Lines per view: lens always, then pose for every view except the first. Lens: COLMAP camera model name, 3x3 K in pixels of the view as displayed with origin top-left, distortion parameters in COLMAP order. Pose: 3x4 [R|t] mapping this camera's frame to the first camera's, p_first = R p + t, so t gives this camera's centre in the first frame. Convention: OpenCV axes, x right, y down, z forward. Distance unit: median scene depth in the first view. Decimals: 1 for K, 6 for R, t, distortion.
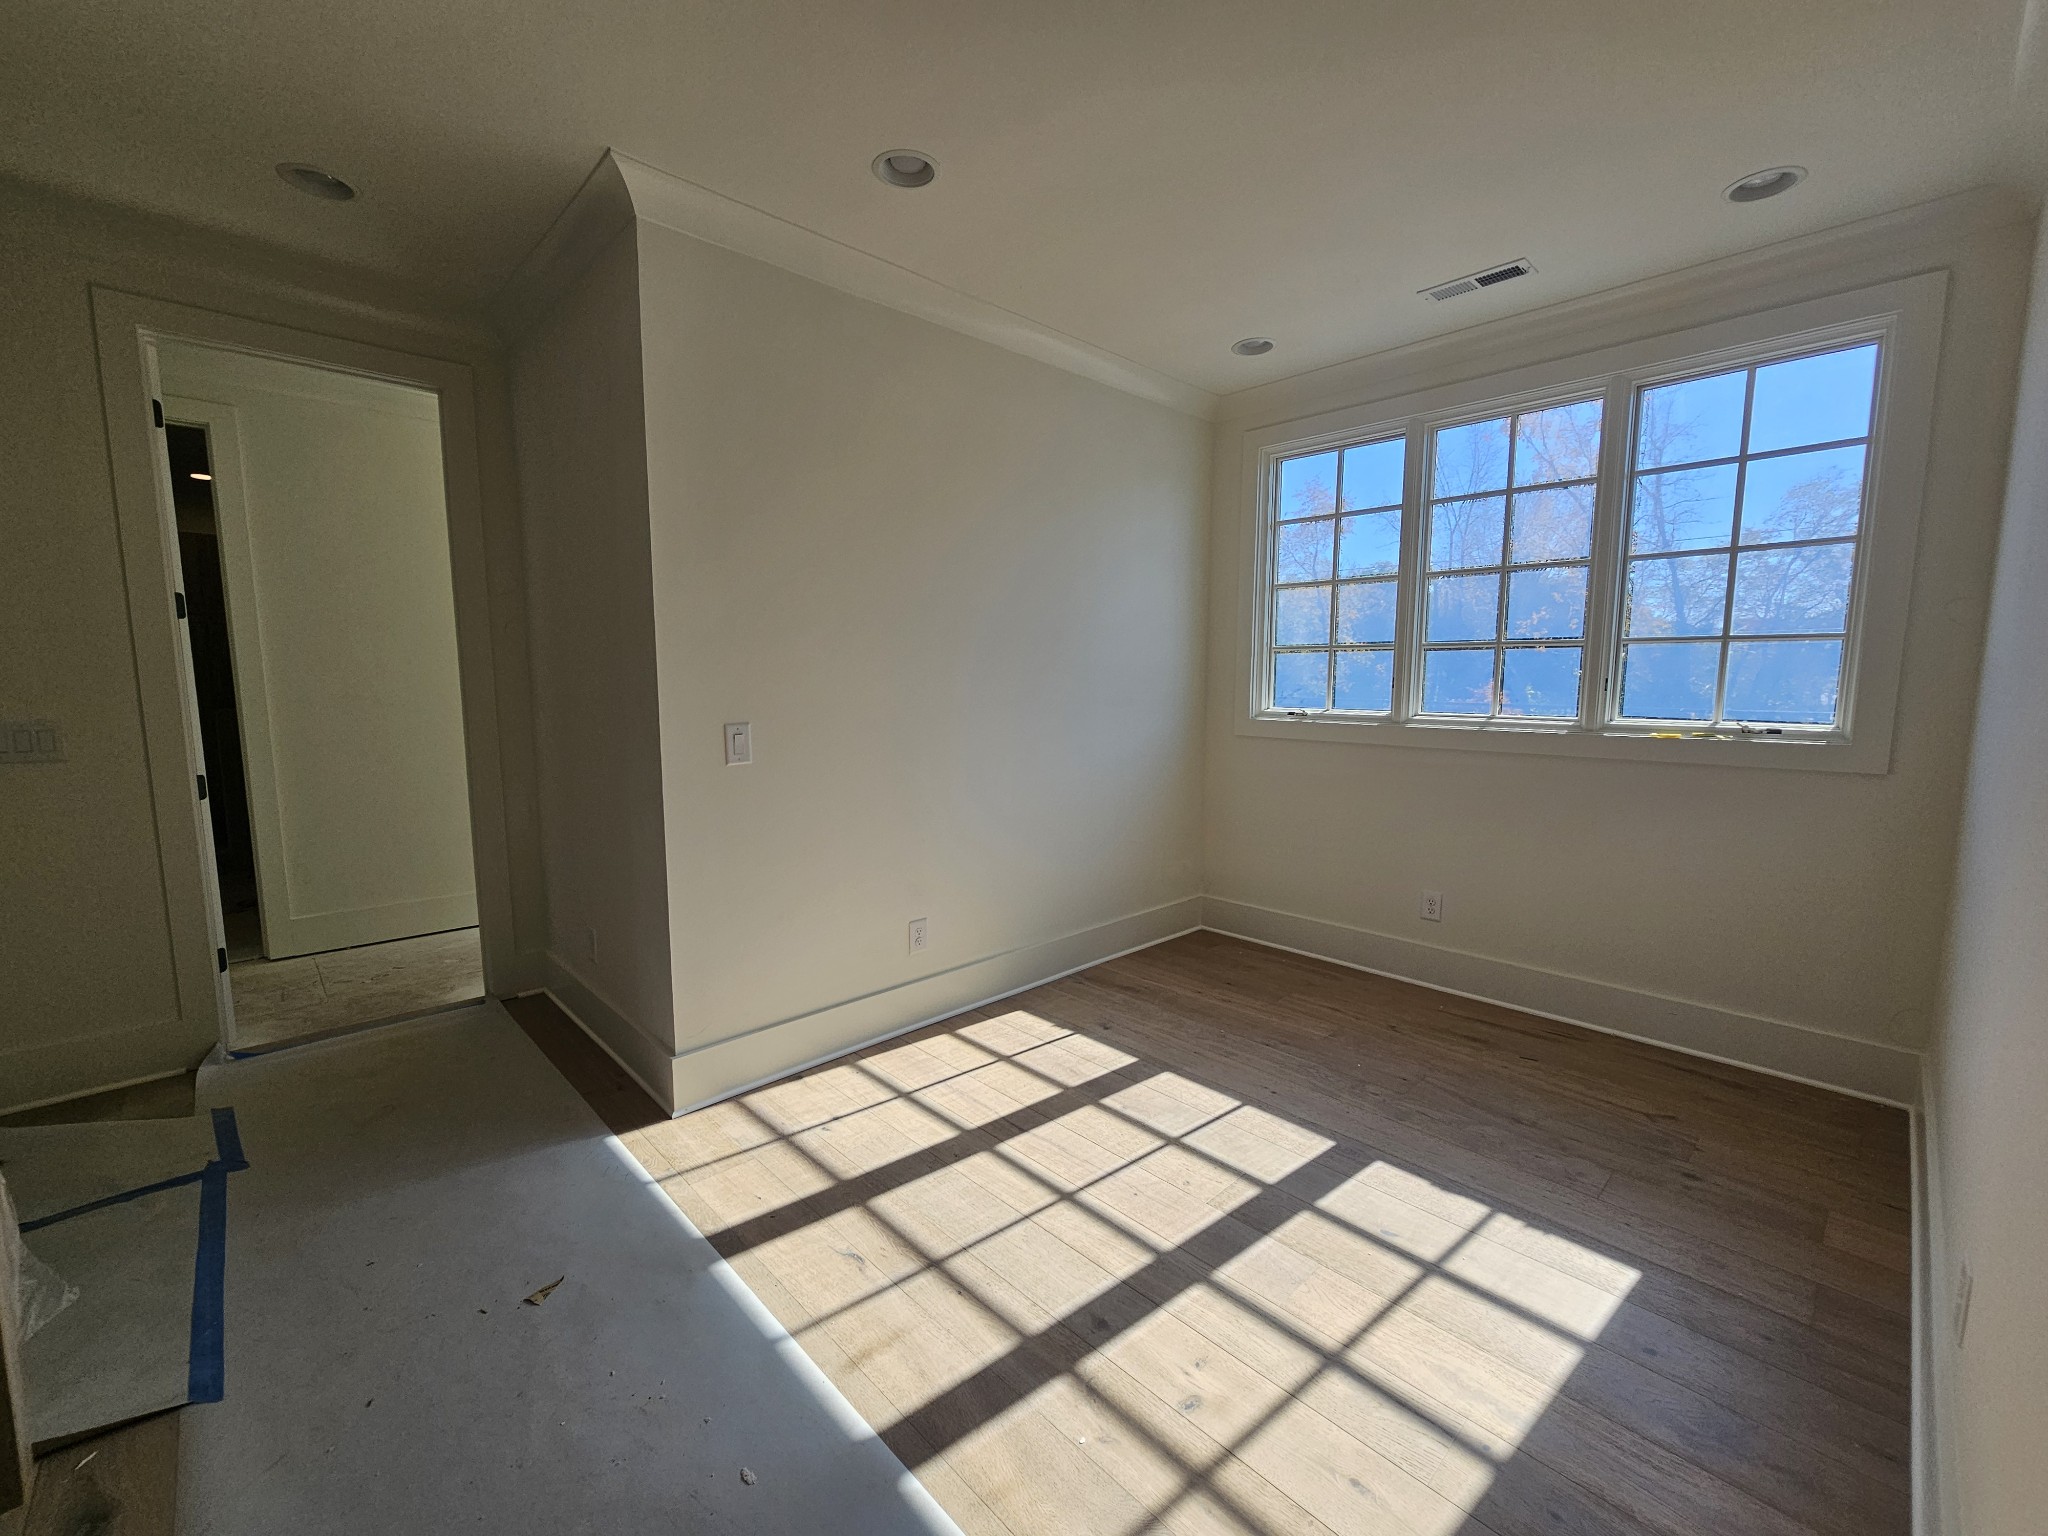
lens RADIAL K [[832.1, 0, 1024.0], [0, 832.1, 768.0], [0, 0, 1]] dist [-0.002280, 0.003583]
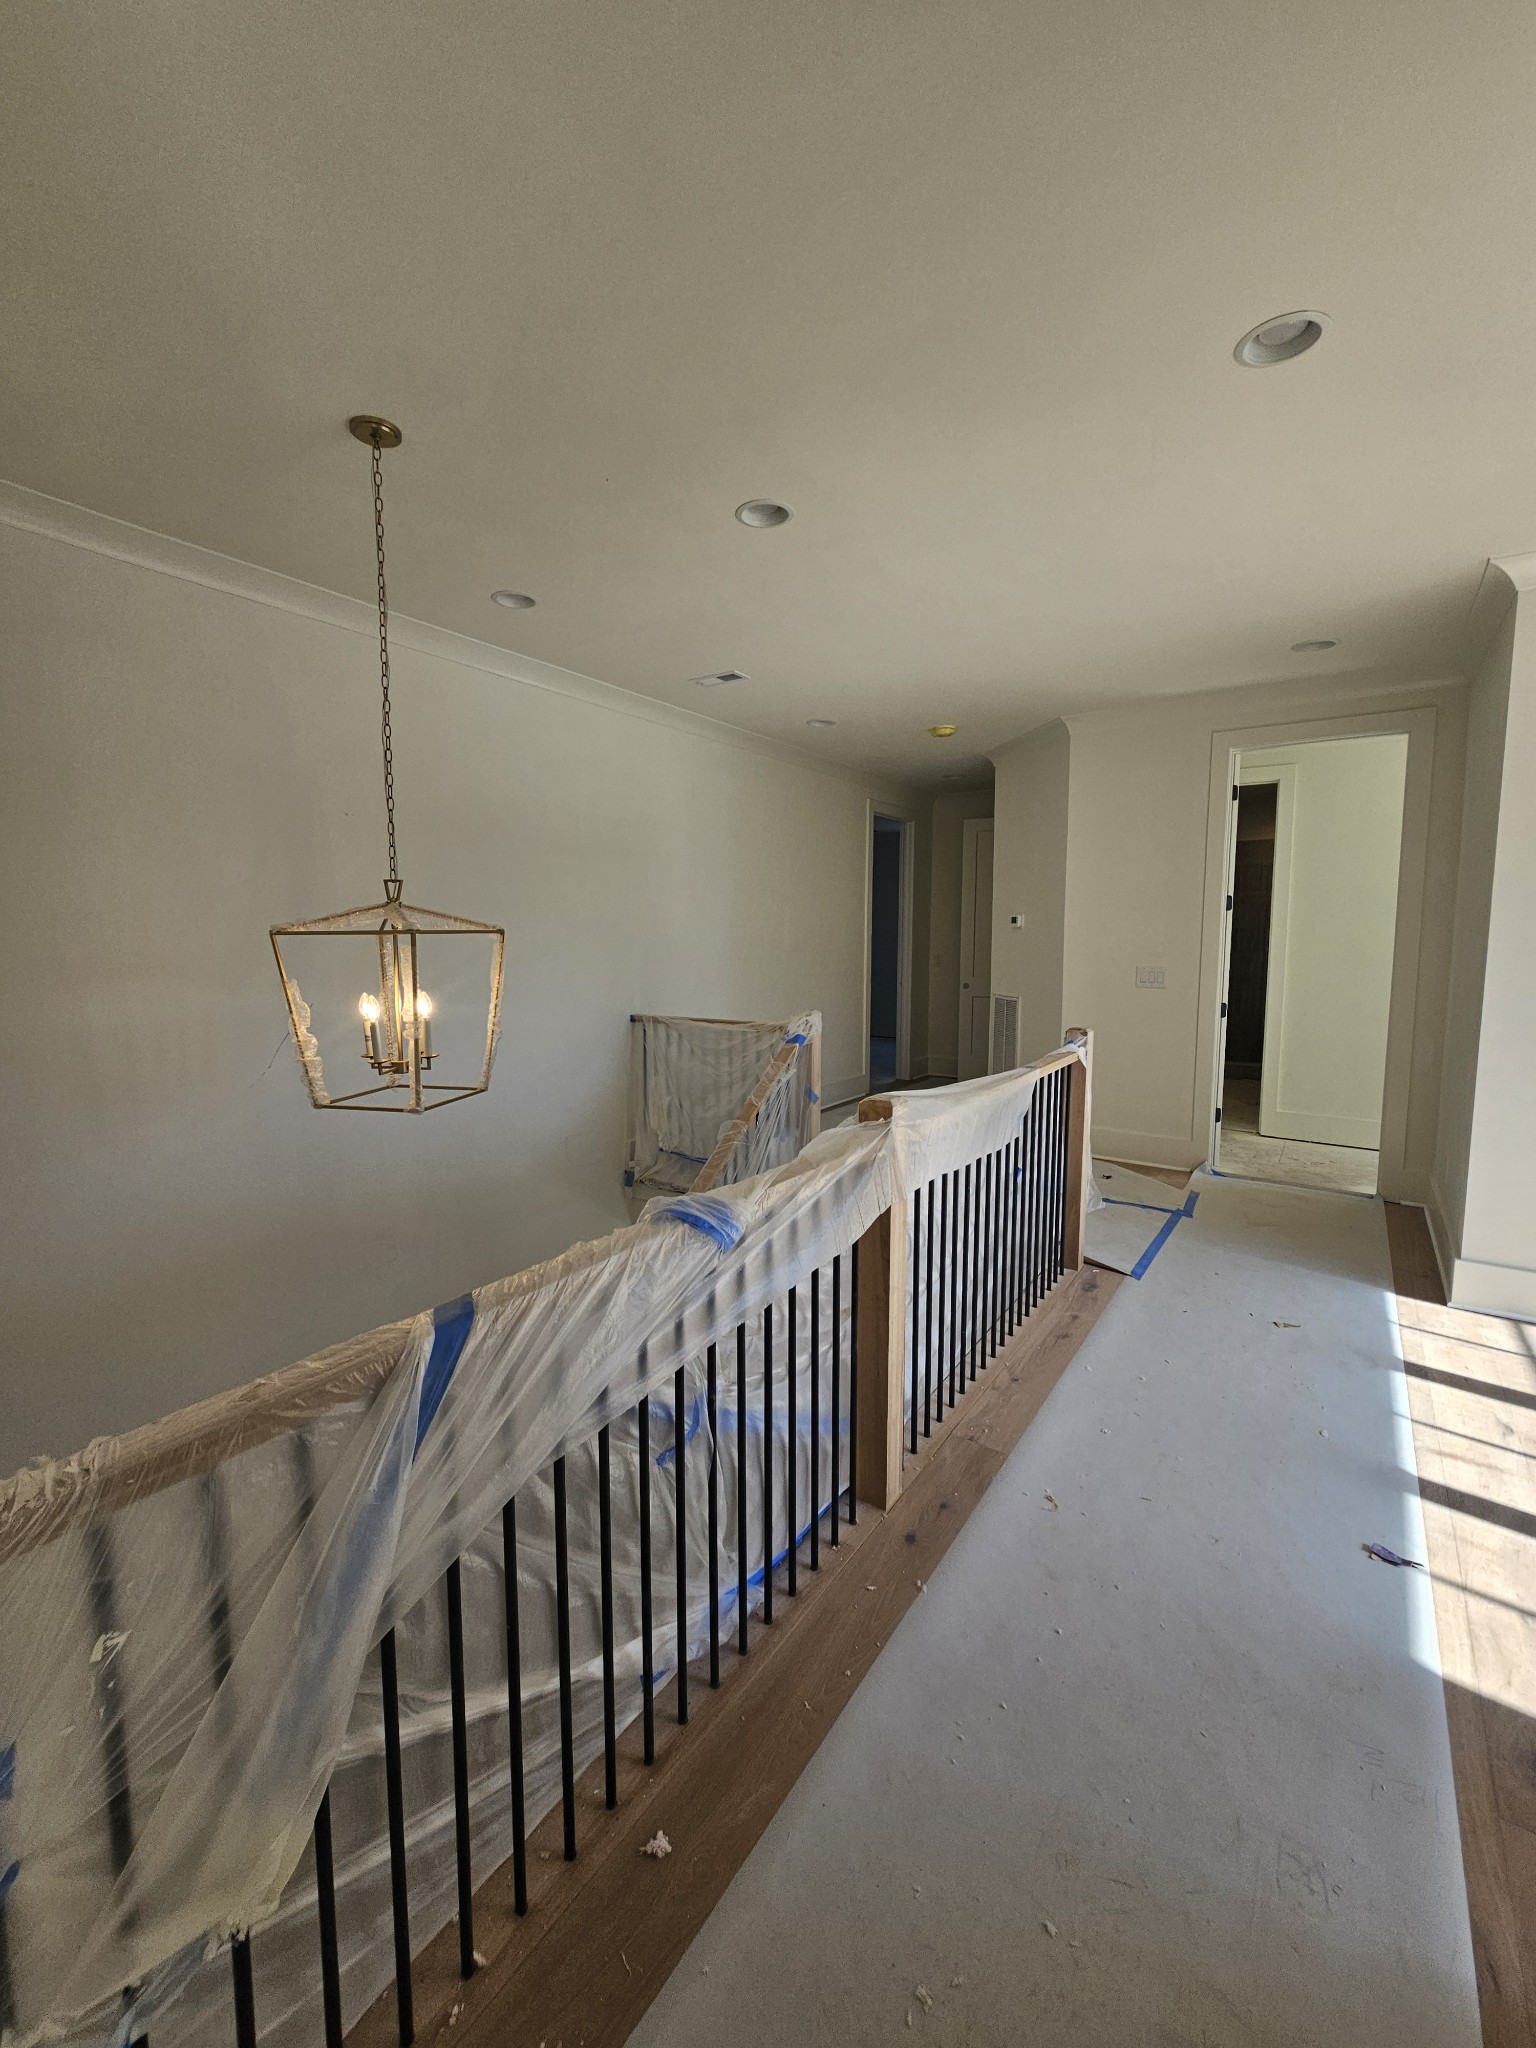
lens RADIAL K [[832.1, 0, 735.1], [0, 832.1, 1011.0], [0, 0, 1]] dist [-0.002280, 0.003583]
pose [[0.162680, 0.089356, -0.982624, 0.604410], [-0.108982, 0.991425, 0.072114, 0.013054], [0.980642, 0.095356, 0.171023, -0.302770]]
